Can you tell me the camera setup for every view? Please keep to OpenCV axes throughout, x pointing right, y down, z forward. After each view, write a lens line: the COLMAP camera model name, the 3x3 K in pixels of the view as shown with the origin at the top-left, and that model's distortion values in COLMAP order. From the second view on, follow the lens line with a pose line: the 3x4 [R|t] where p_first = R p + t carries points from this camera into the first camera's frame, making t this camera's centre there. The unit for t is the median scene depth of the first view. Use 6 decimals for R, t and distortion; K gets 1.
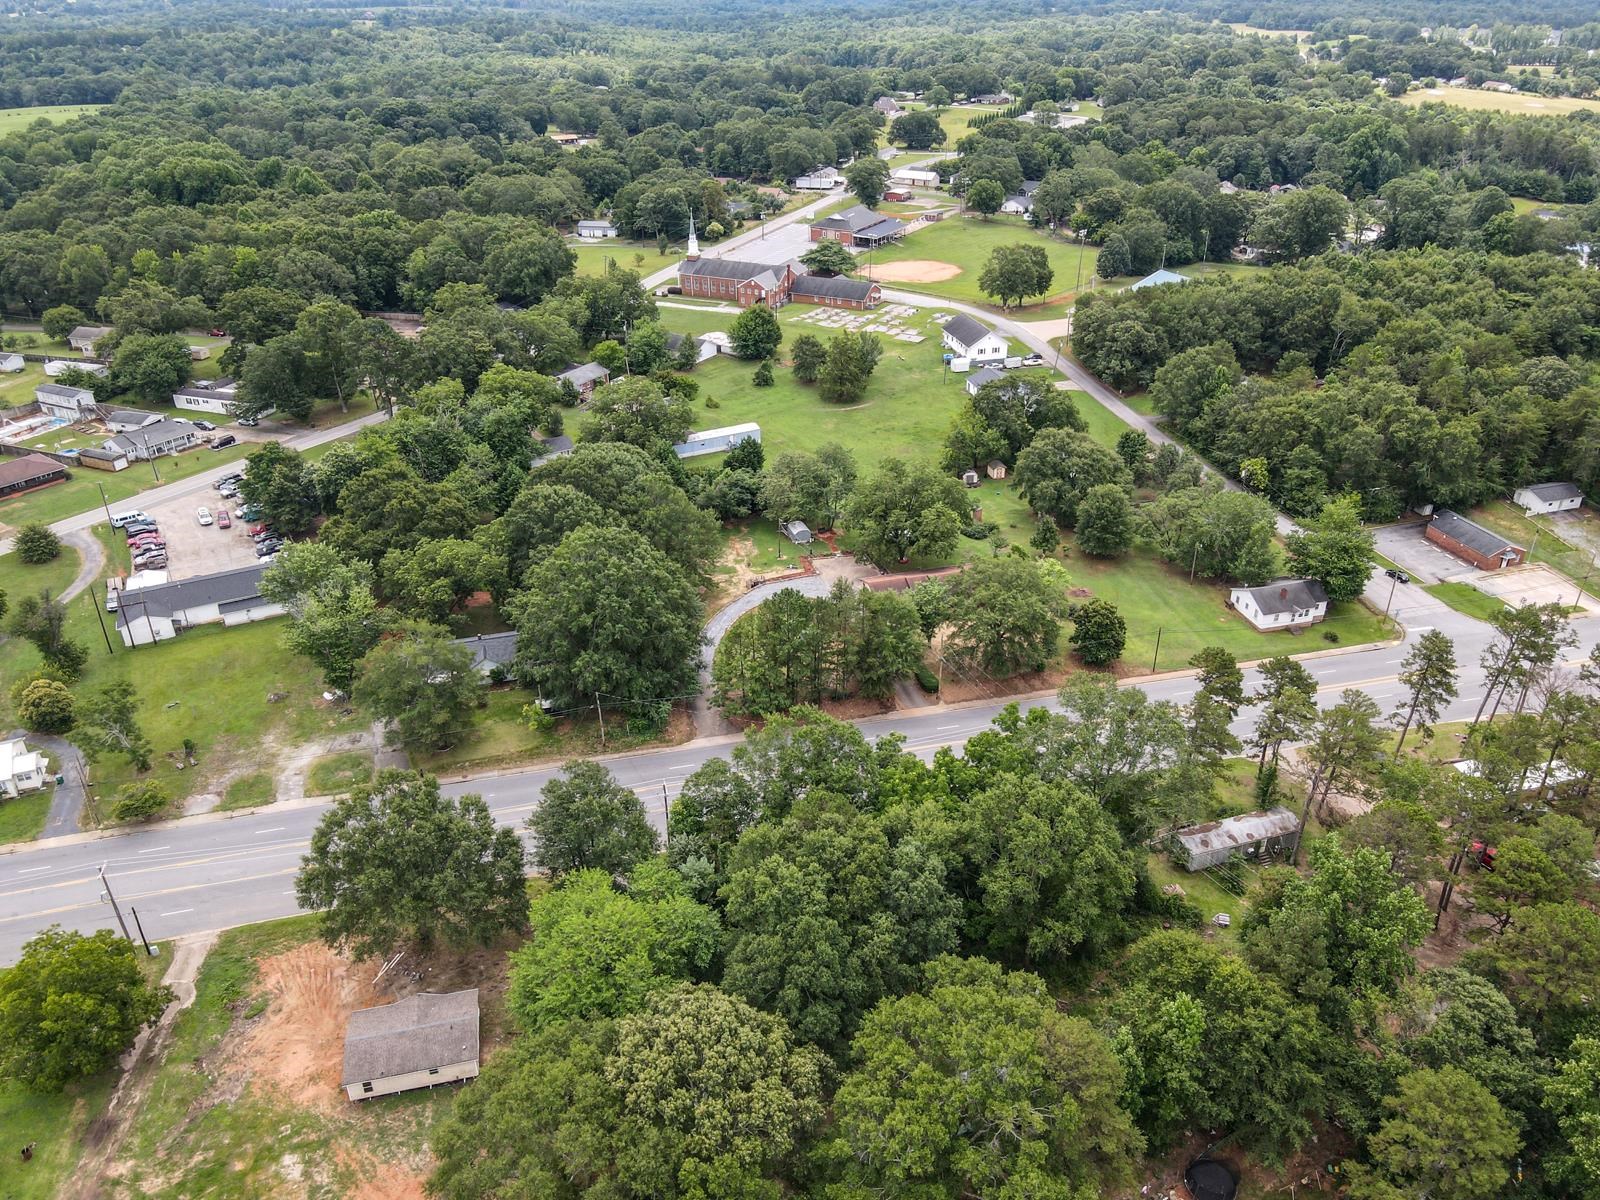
lens RADIAL K [[1182.1, 0, 808.9], [0, 1182.1, 602.3], [0, 0, 1]] dist [0.003951, 0.016301]
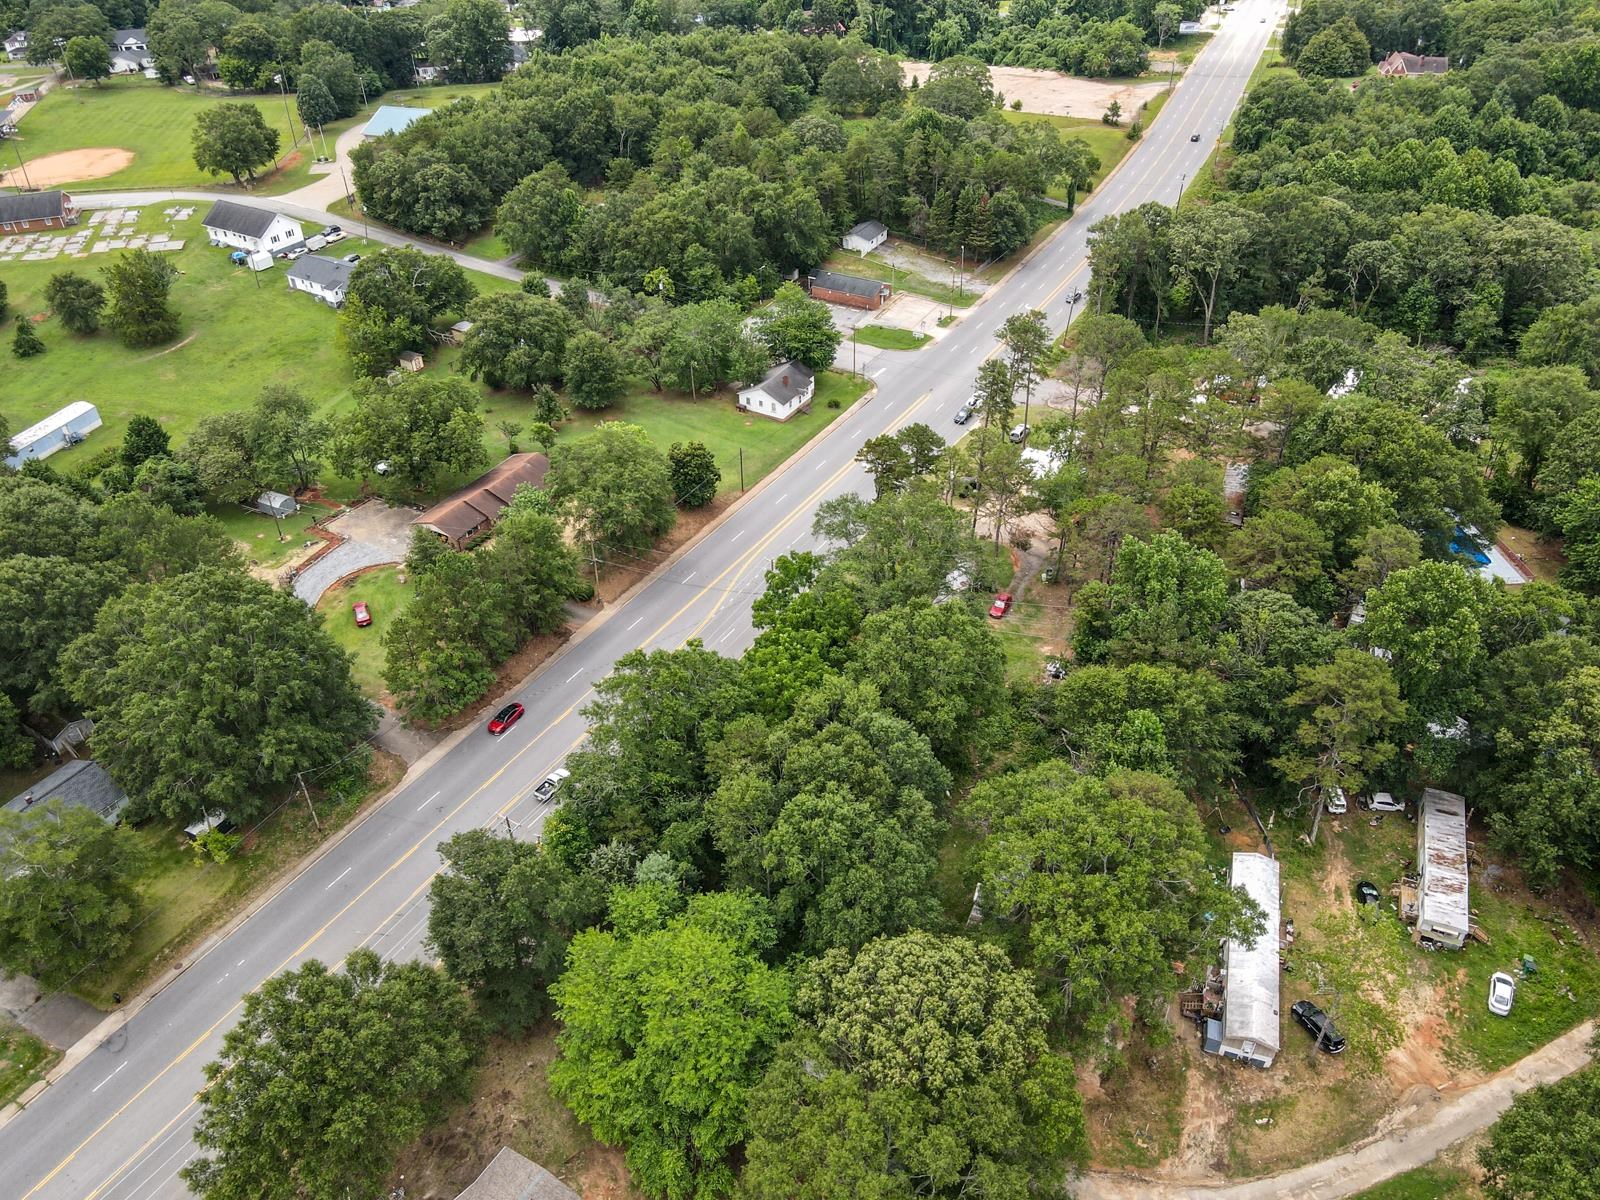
lens RADIAL K [[1182.1, 0, 810.4], [0, 1182.1, 592.8], [0, 0, 1]] dist [0.003951, 0.016301]
pose [[0.714650, -0.419020, 0.560087, -0.284128], [0.345477, 0.907680, 0.238250, -0.087694], [-0.608211, 0.023231, 0.793435, 0.157705]]
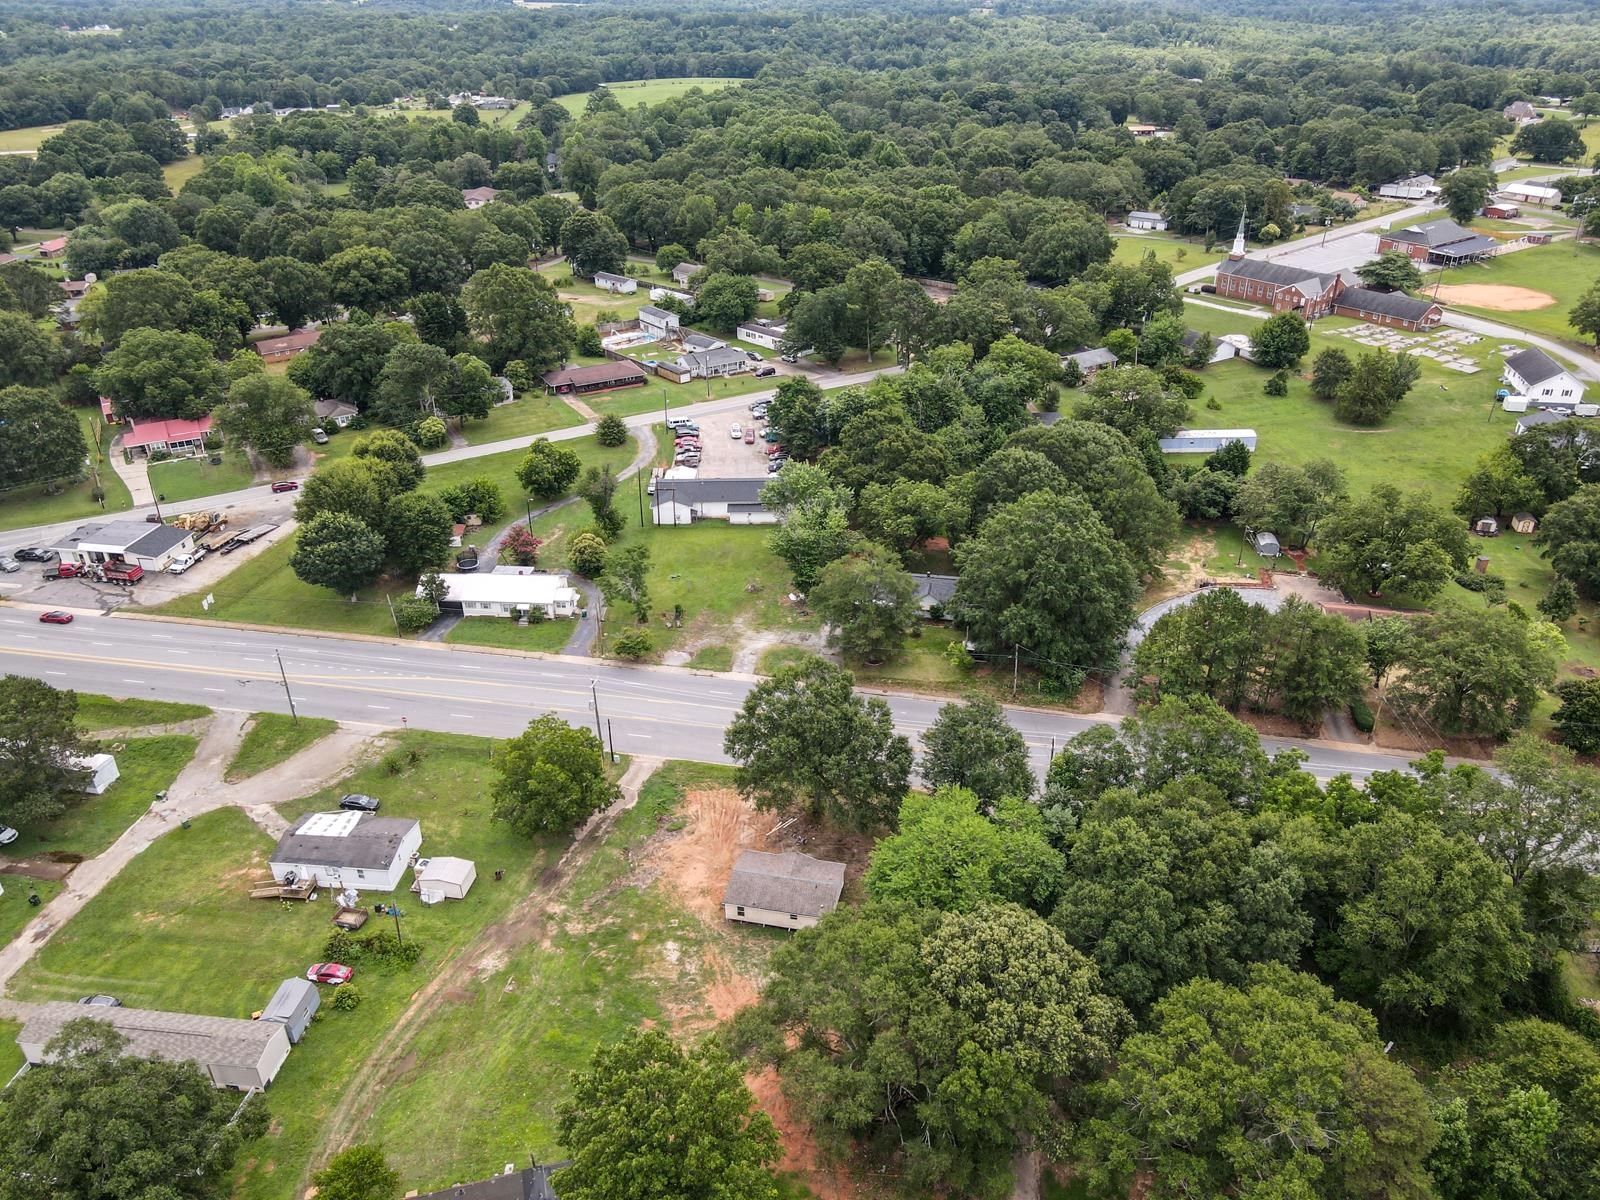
lens RADIAL K [[1182.1, 0, 806.1], [0, 1182.1, 596.2], [0, 0, 1]] dist [0.003951, 0.016301]
pose [[0.896199, 0.212805, -0.389284, 0.048096], [-0.211718, 0.976236, 0.046255, 0.021699], [0.389876, 0.040965, 0.919956, -0.043375]]
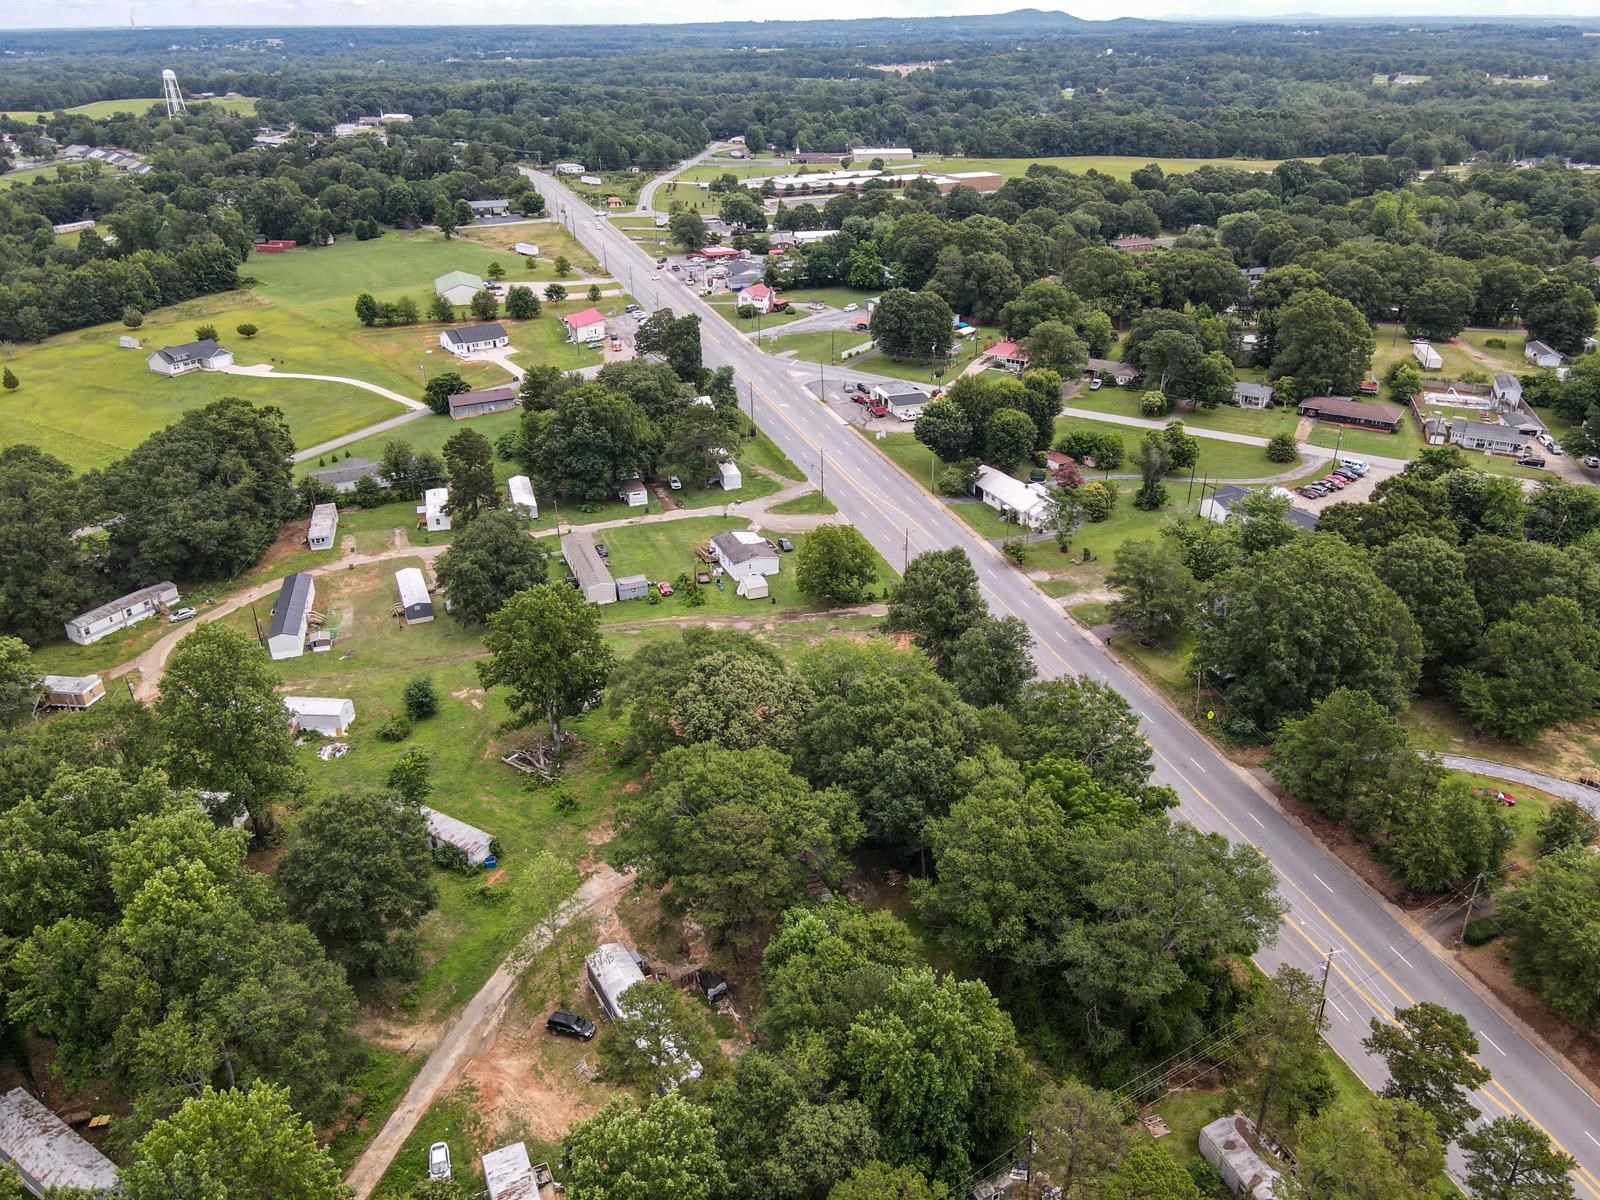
lens RADIAL K [[1182.1, 0, 811.5], [0, 1182.1, 593.1], [0, 0, 1]] dist [0.003951, 0.016301]
pose [[0.051737, 0.446665, -0.893204, 0.664987], [-0.477277, 0.796706, 0.370764, -0.186407], [0.877228, 0.407124, 0.254402, 0.326927]]
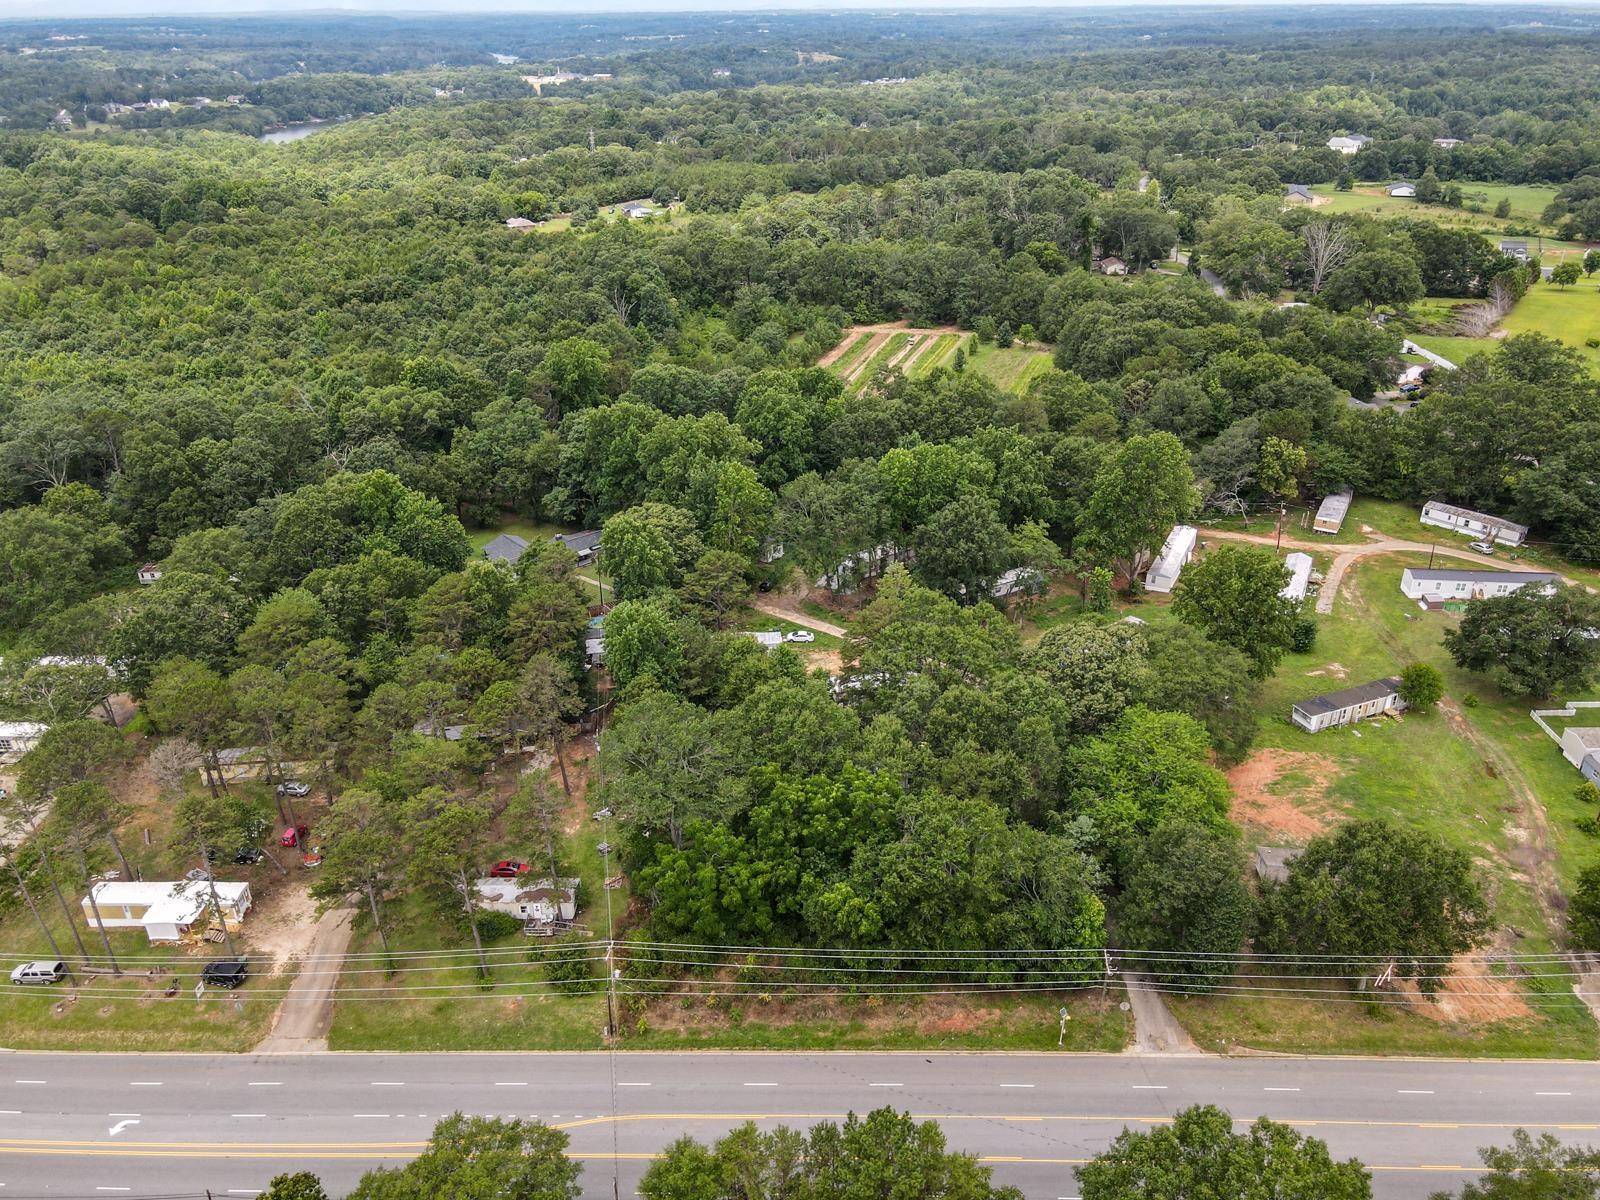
lens RADIAL K [[1182.1, 0, 805.4], [0, 1182.1, 603.0], [0, 0, 1]] dist [0.003951, 0.016301]
pose [[-0.942973, -0.132336, 0.305431, -0.113323], [0.177987, 0.574927, 0.798611, -0.551087], [-0.281286, 0.807432, -0.518587, 1.000084]]
